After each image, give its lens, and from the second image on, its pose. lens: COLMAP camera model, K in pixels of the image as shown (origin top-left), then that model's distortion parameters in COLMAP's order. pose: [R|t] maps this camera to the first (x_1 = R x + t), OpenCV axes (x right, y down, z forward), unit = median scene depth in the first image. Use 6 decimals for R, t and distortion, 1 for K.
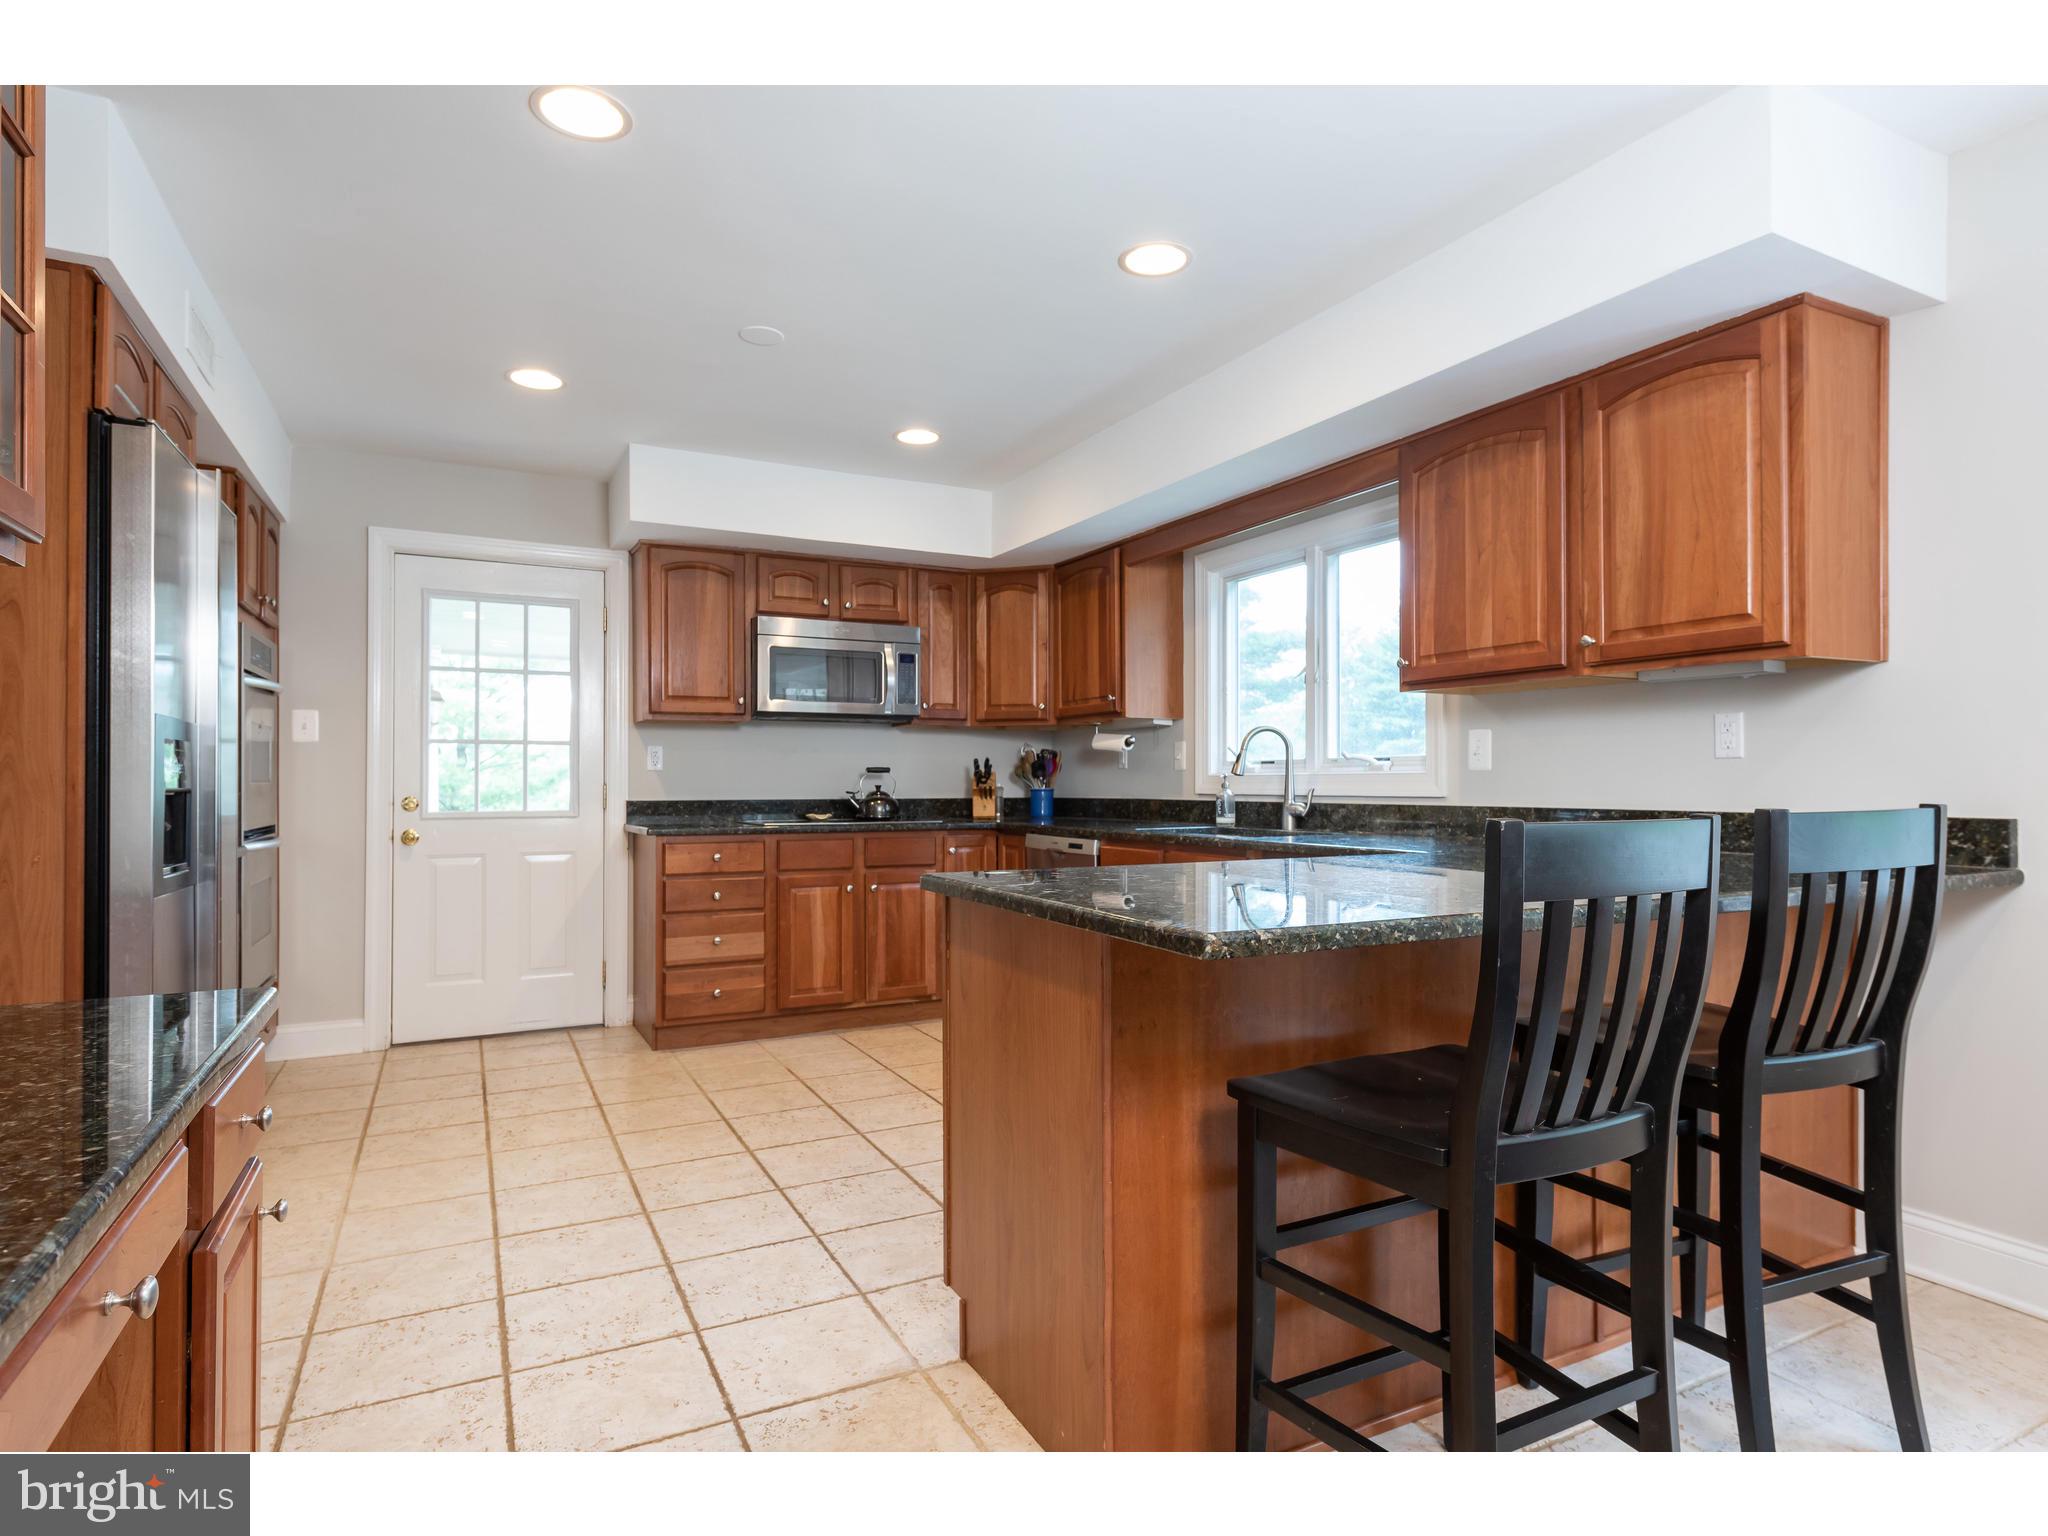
lens RADIAL K [[1086.6, 0, 1027.2], [0, 1086.6, 775.2], [0, 0, 1]] dist [0.004146, 0.000713]
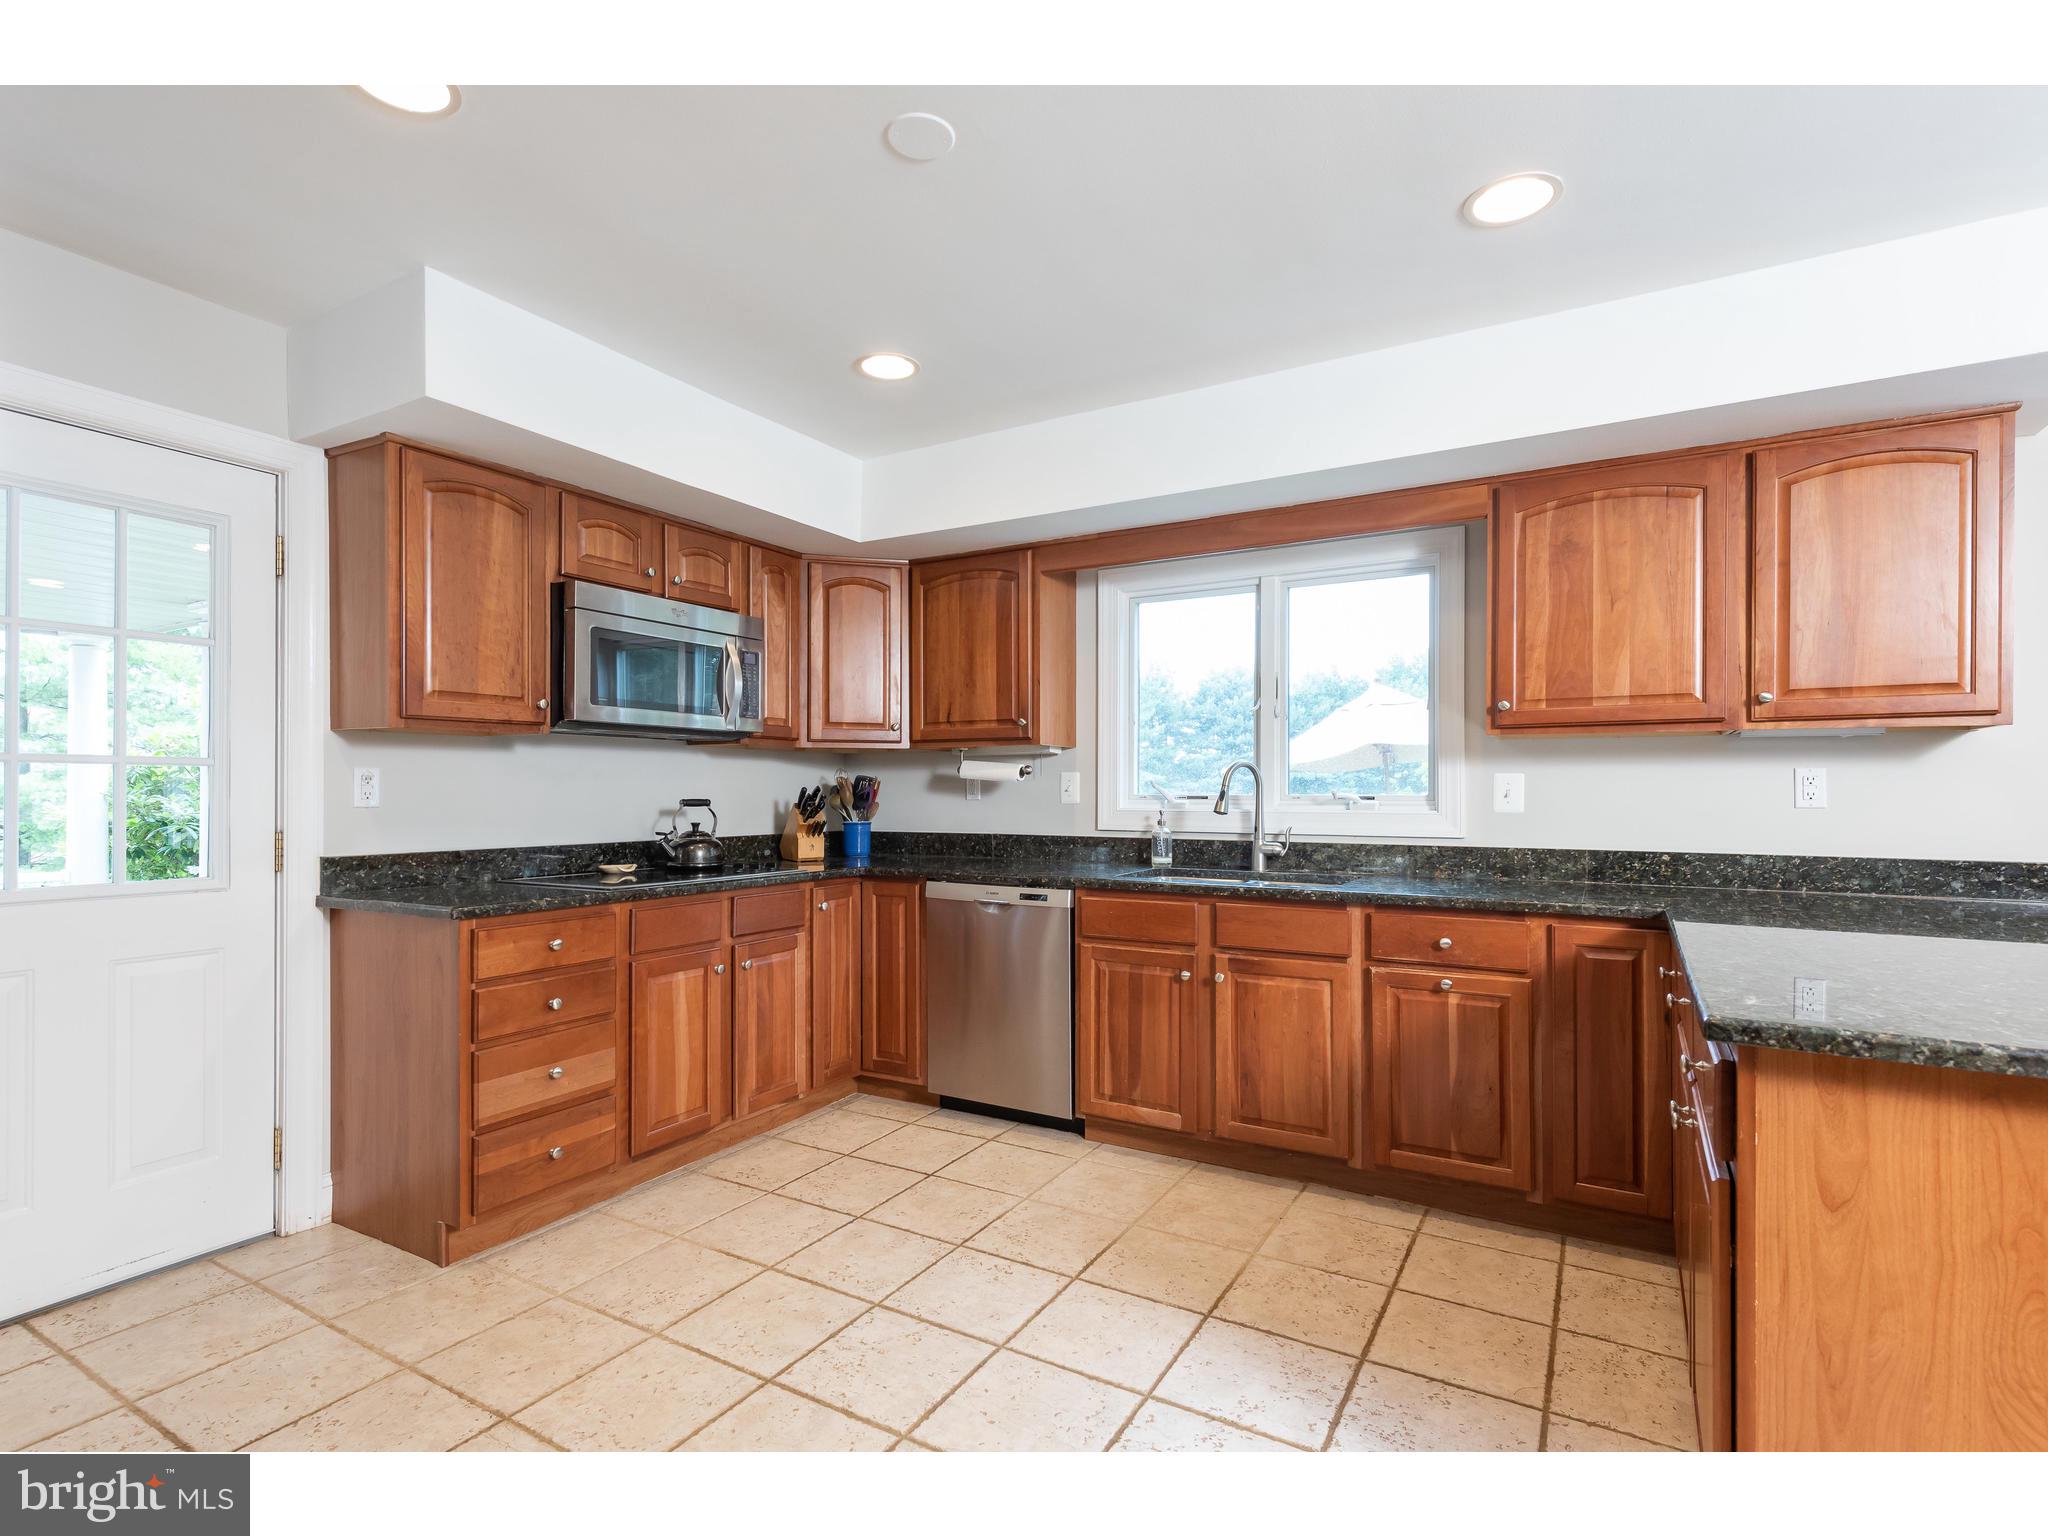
lens RADIAL K [[981.2, 0, 1028.8], [0, 981.2, 795.1], [0, 0, 1]] dist [0.004001, 0.000162]
pose [[0.845426, 0.000423, 0.534093, -0.344342], [-0.005899, 0.999946, 0.008546, -0.019568], [-0.534061, -0.010376, 0.845383, 0.338775]]
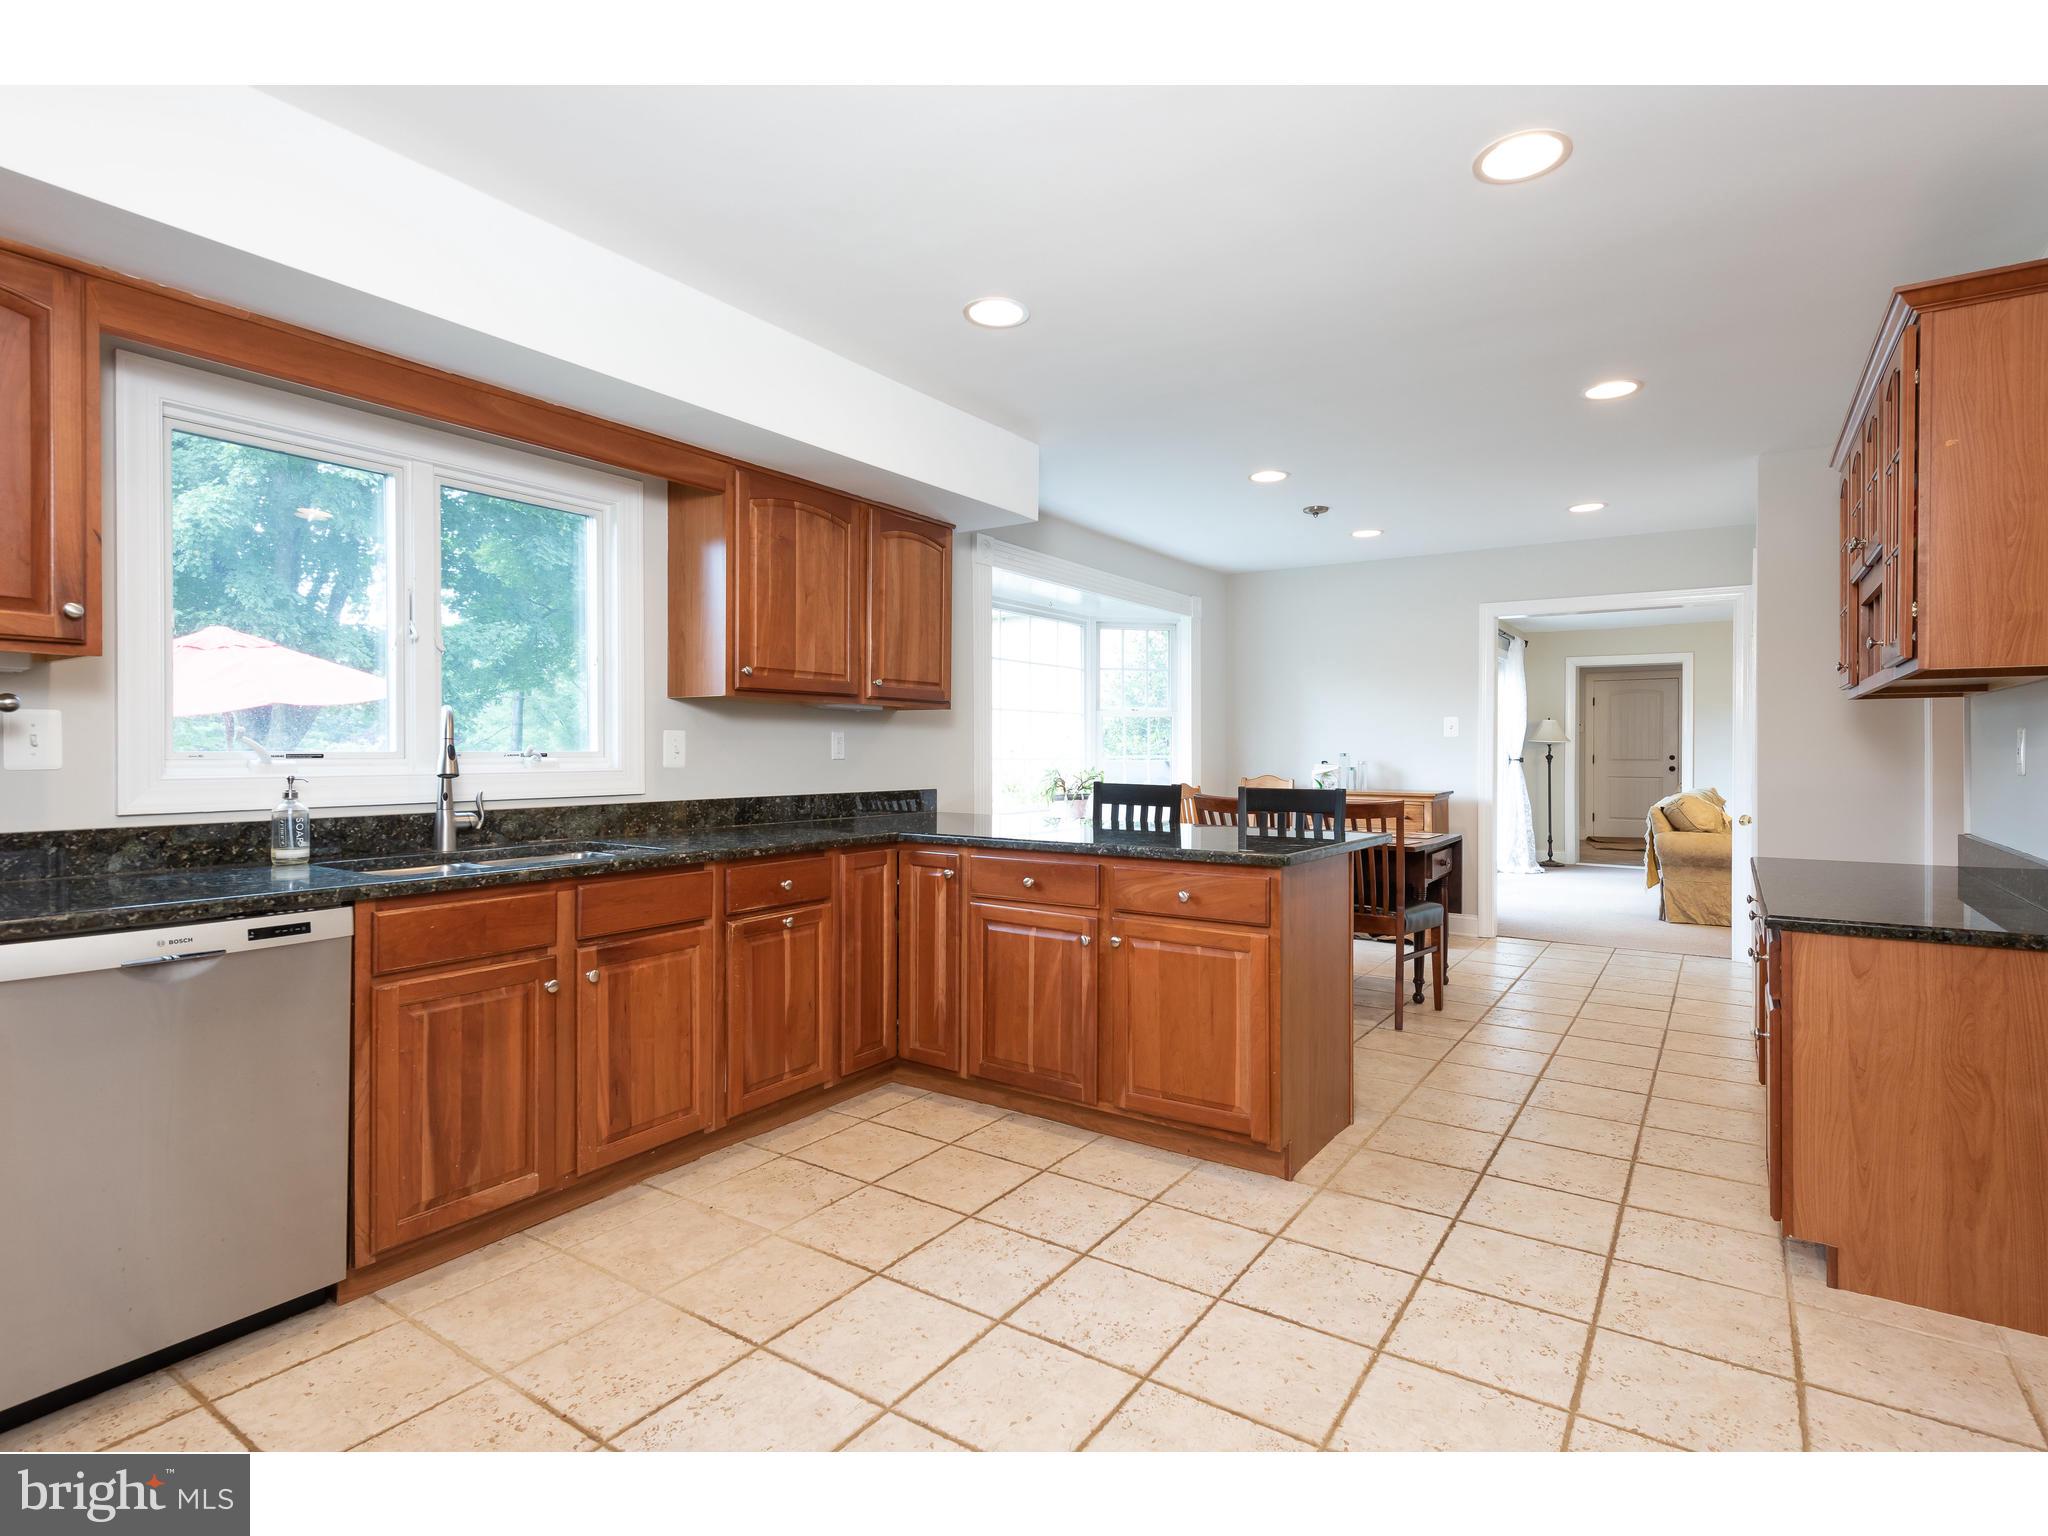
lens RADIAL K [[1038.4, 0, 1032.7], [0, 1038.4, 756.5], [0, 0, 1]] dist [0.014591, -0.000602]
pose [[-0.479249, -0.006311, 0.877656, -0.496002], [-0.006762, 0.999971, 0.003498, -0.015856], [-0.877653, -0.004258, -0.479278, 0.878441]]
